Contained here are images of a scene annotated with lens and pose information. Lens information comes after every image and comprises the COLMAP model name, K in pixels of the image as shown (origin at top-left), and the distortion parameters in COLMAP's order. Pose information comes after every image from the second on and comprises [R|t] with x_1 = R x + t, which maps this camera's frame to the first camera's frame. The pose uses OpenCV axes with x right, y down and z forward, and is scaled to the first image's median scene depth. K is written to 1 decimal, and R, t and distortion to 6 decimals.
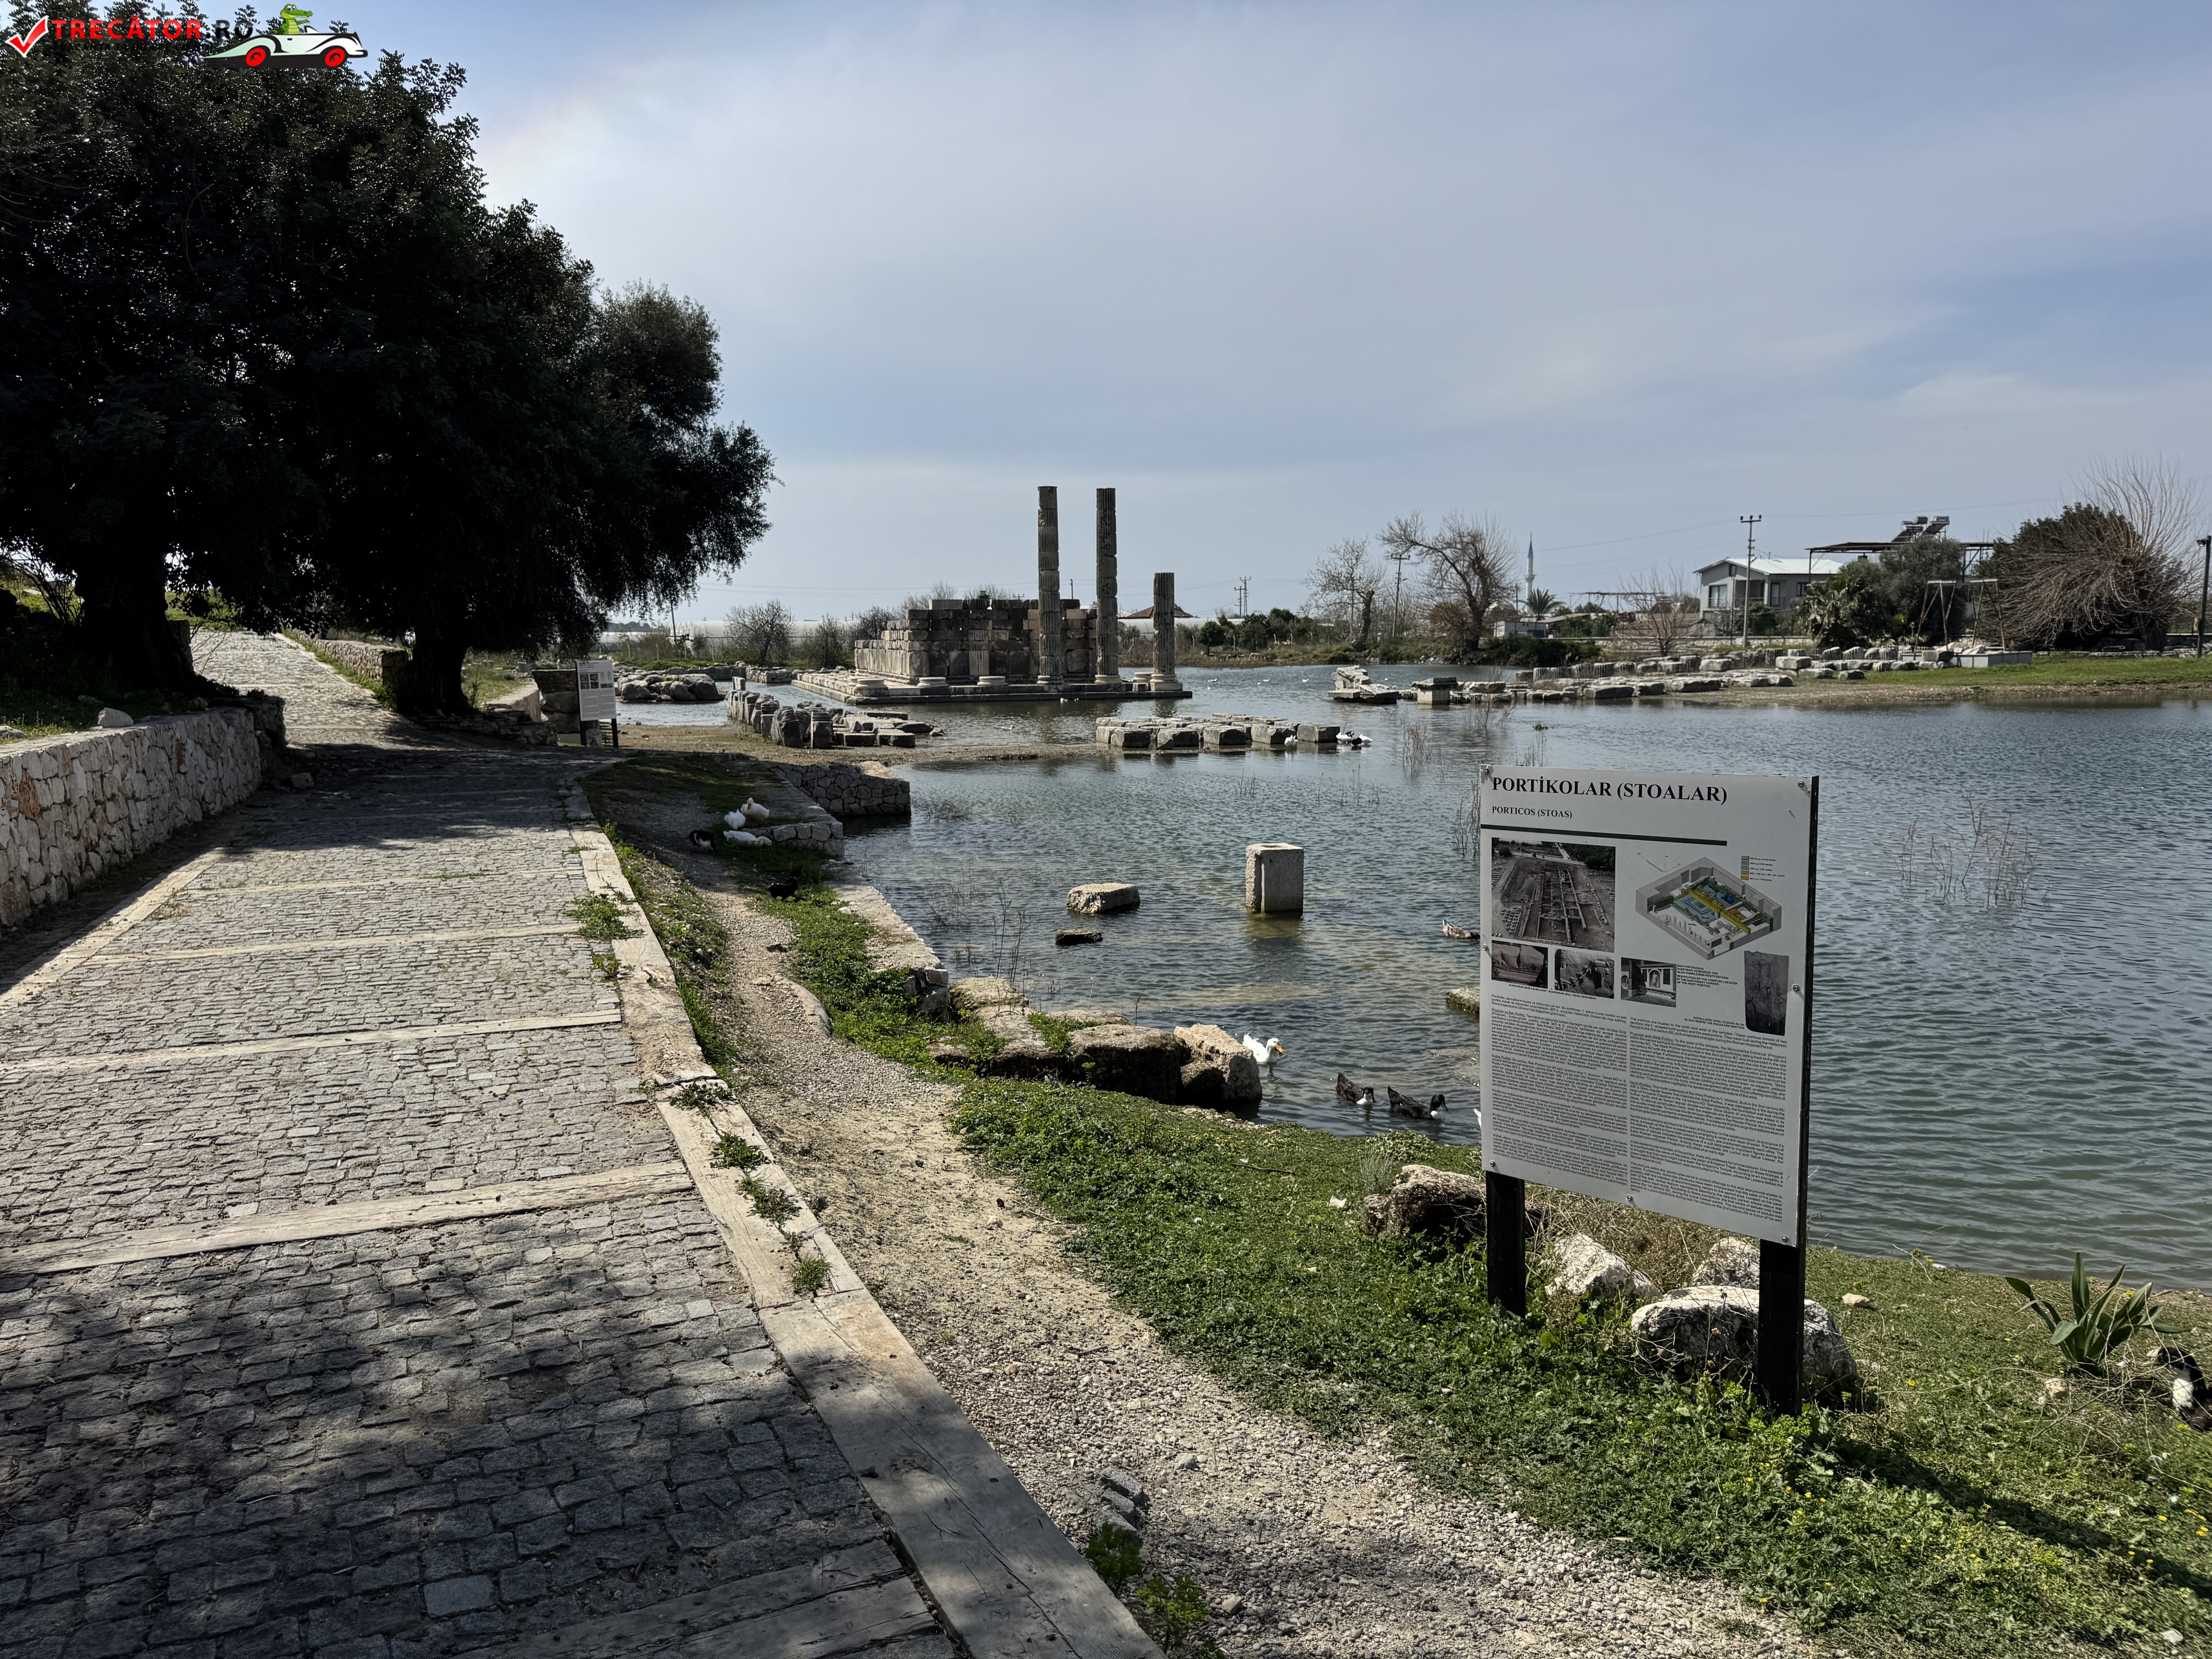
lens RADIAL K [[1561.3, 0, 1088.2], [0, 1561.3, 836.6], [0, 0, 1]] dist [0.074392, -0.091465]
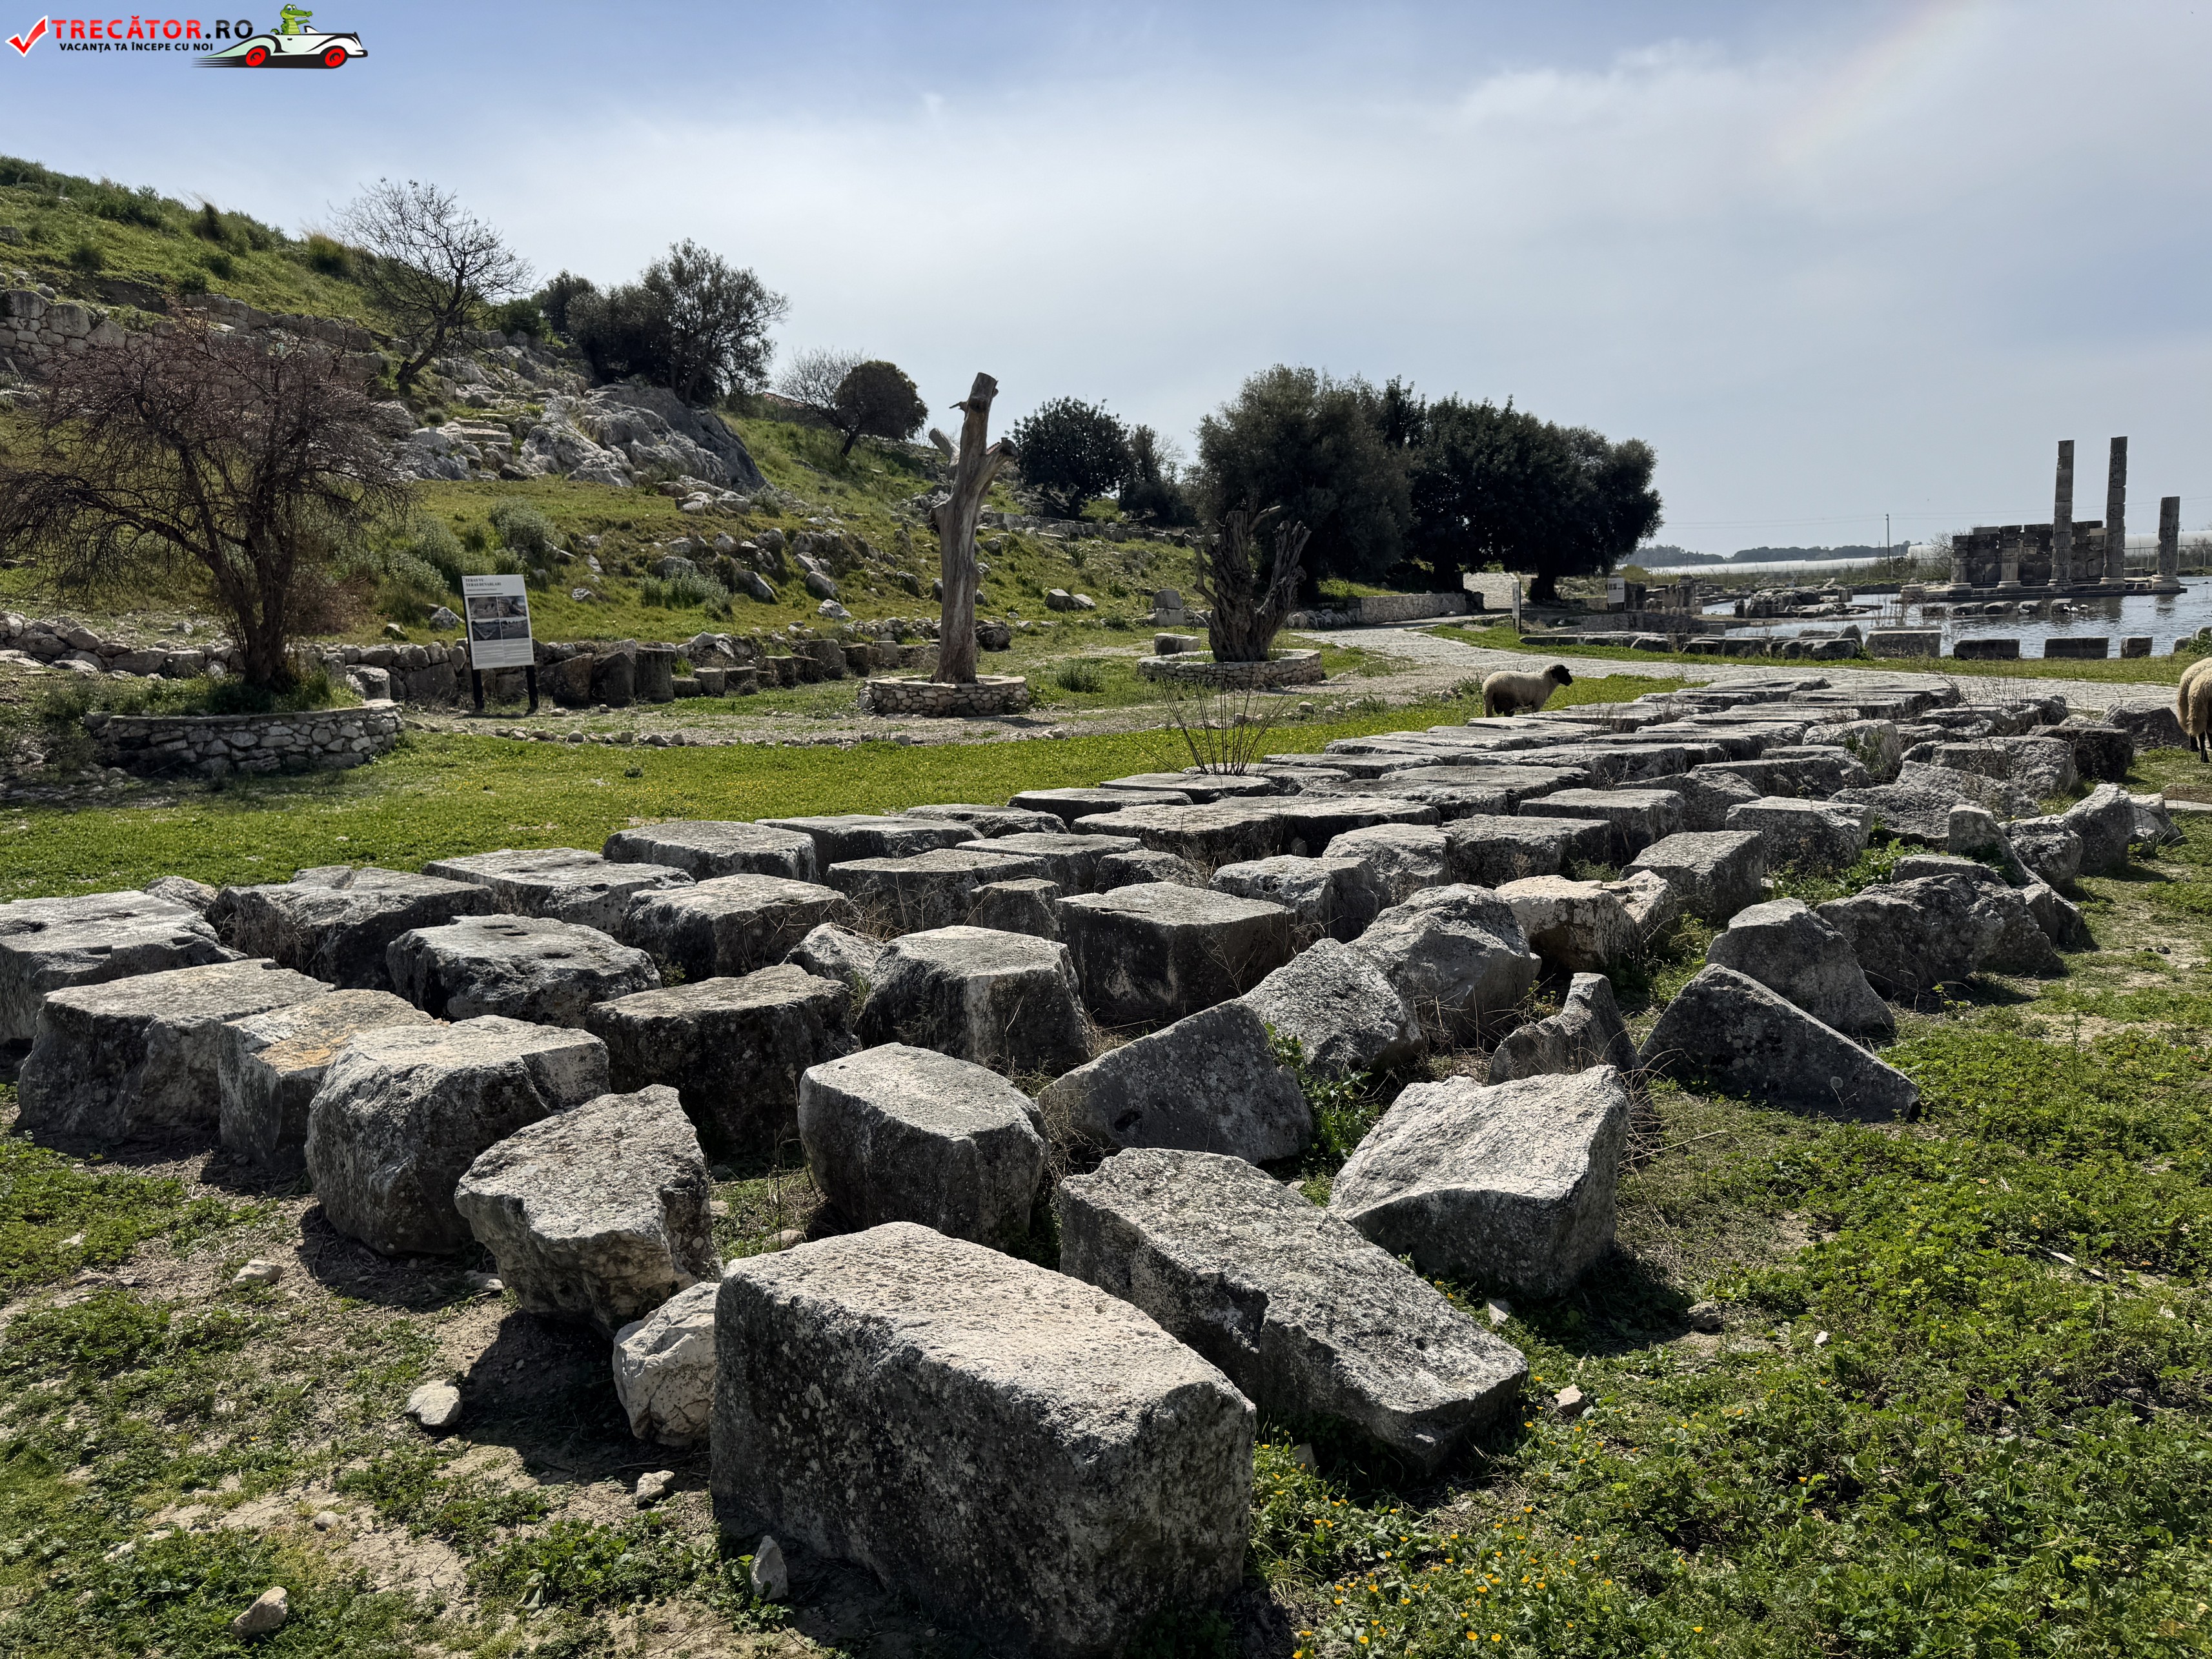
lens RADIAL K [[1561.3, 0, 1118.0], [0, 1561.3, 853.5], [0, 0, 1]] dist [0.074392, -0.091465]
pose [[0.703285, 0.092293, -0.704892, 0.399942], [-0.053919, 0.995606, 0.076562, 0.074410], [0.708860, -0.015838, 0.705171, -0.568376]]
